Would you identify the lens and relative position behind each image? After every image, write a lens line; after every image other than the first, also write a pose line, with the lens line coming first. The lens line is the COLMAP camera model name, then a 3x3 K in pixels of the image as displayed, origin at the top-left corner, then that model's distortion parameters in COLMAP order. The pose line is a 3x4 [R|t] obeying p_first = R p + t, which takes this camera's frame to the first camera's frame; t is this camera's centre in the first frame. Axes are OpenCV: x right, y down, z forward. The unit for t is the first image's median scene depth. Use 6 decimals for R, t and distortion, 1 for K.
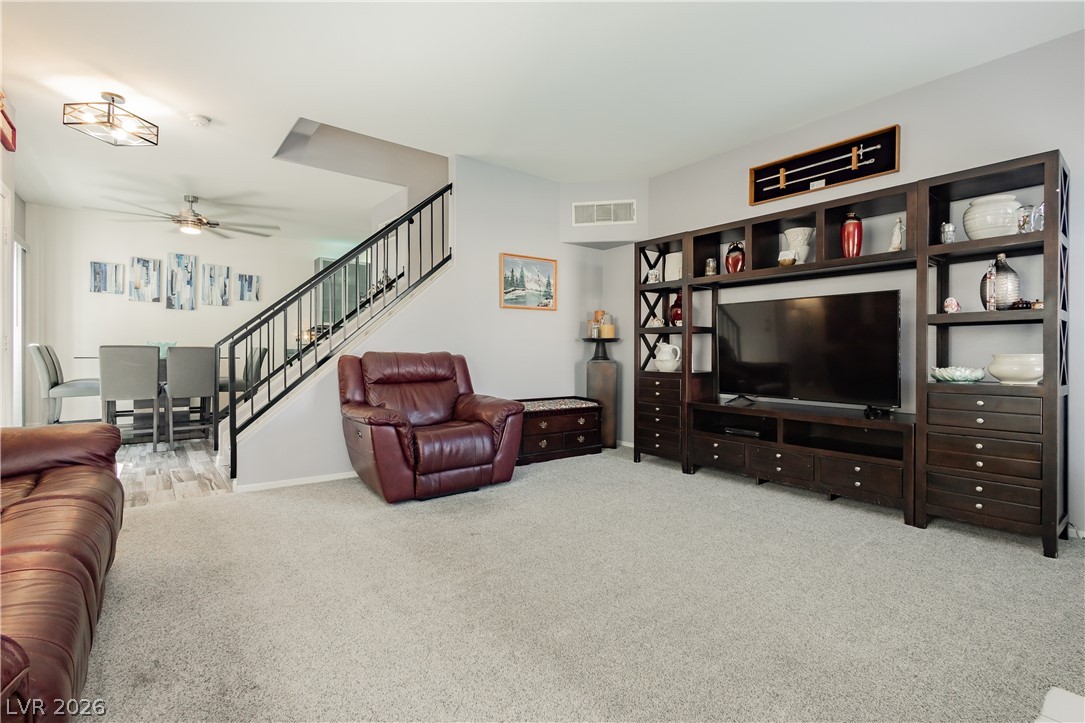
lens RADIAL K [[506.7, 0, 541.0], [0, 506.7, 353.6], [0, 0, 1]] dist [0.001917, -0.000369]
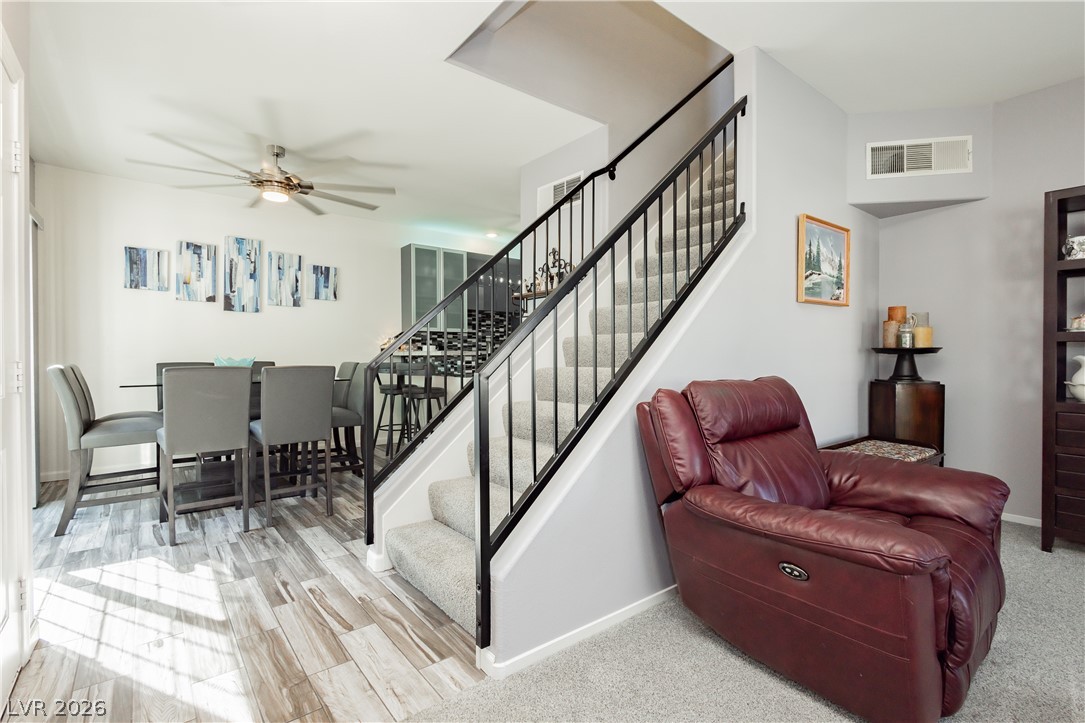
lens RADIAL K [[506.7, 0, 543.9], [0, 506.7, 358.2], [0, 0, 1]] dist [0.001917, -0.000369]
pose [[0.999956, -0.008614, 0.003739, -0.370280], [0.008601, 0.999957, 0.003459, -0.023340], [-0.003769, -0.003427, 0.999987, 0.343363]]
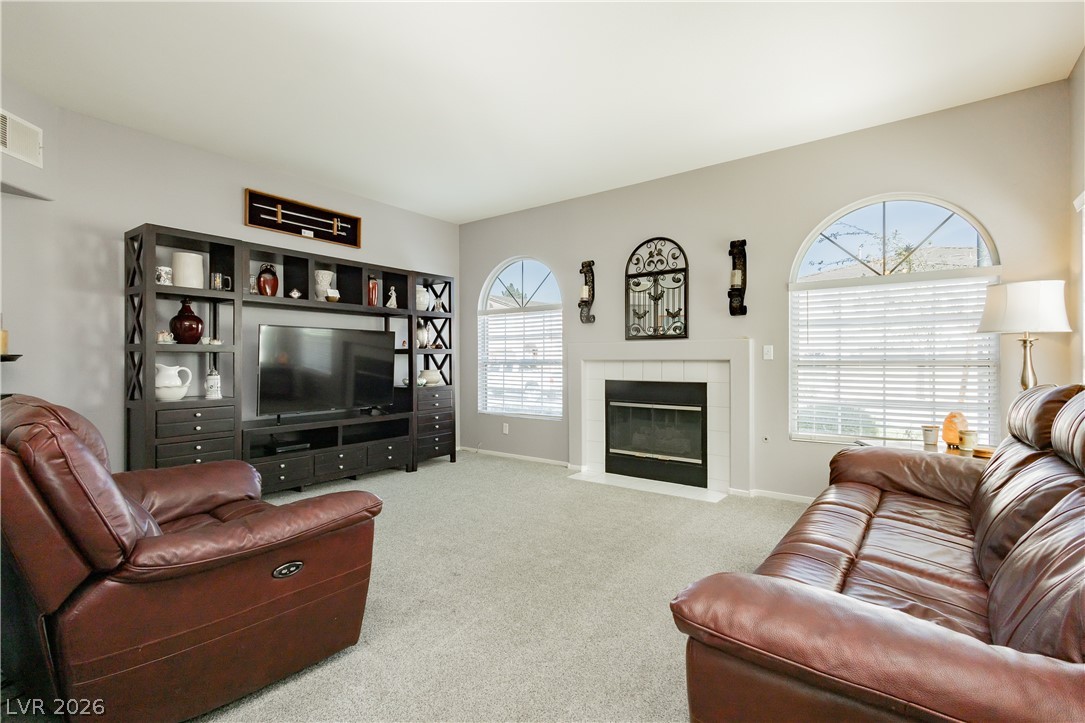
lens RADIAL K [[506.7, 0, 543.1], [0, 506.7, 365.2], [0, 0, 1]] dist [0.001917, -0.000369]
pose [[-0.274640, -0.014530, 0.961437, -0.571376], [0.004455, 0.999856, 0.016383, -0.025845], [-0.961537, 0.008783, -0.274535, 0.580317]]
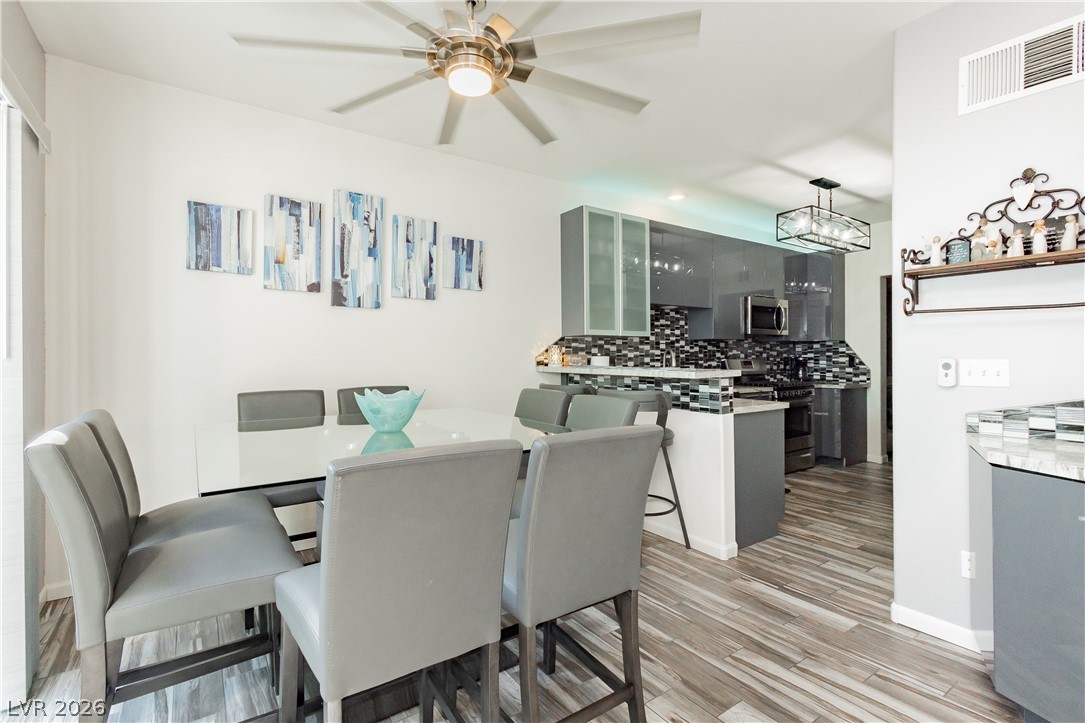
lens RADIAL K [[506.7, 0, 524.9], [0, 506.7, 352.1], [0, 0, 1]] dist [0.001917, -0.000369]
pose [[0.997480, -0.009779, -0.070265, -0.719238], [0.009364, 0.999937, -0.006237, -0.055875], [0.070321, 0.005564, 0.997509, 0.738835]]
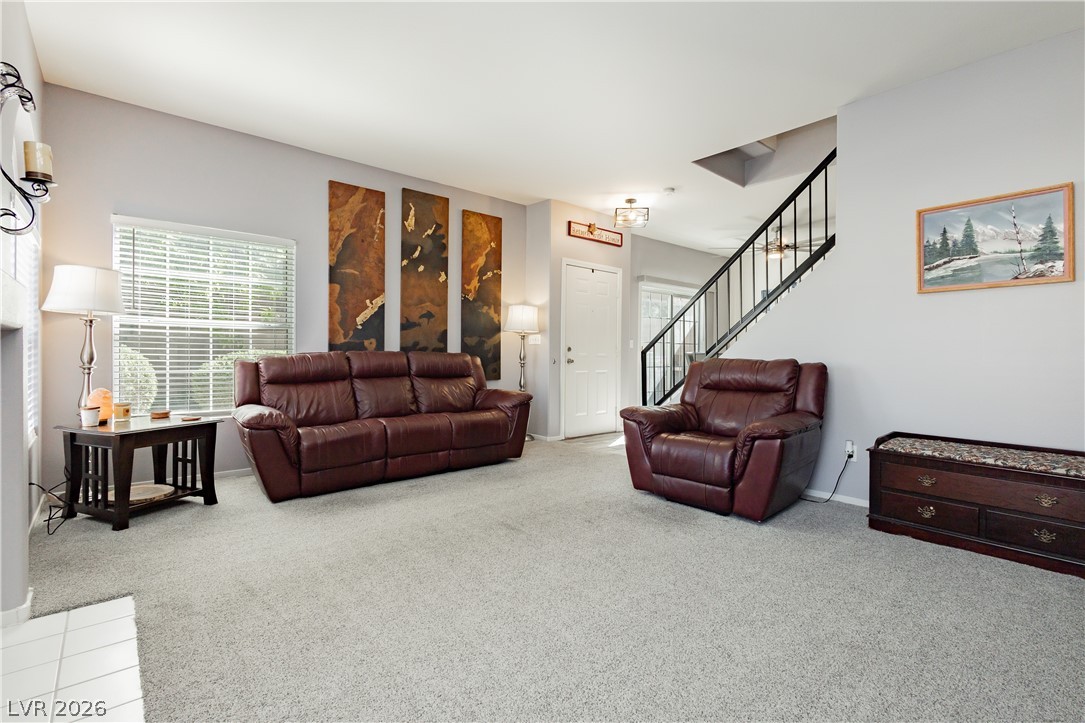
lens RADIAL K [[506.7, 0, 550.9], [0, 506.7, 355.3], [0, 0, 1]] dist [0.001917, -0.000369]
pose [[0.053613, -0.001344, -0.998561, 0.515373], [-0.011038, 0.999937, -0.001938, -0.002788], [0.998501, 0.011126, 0.053595, 0.450741]]
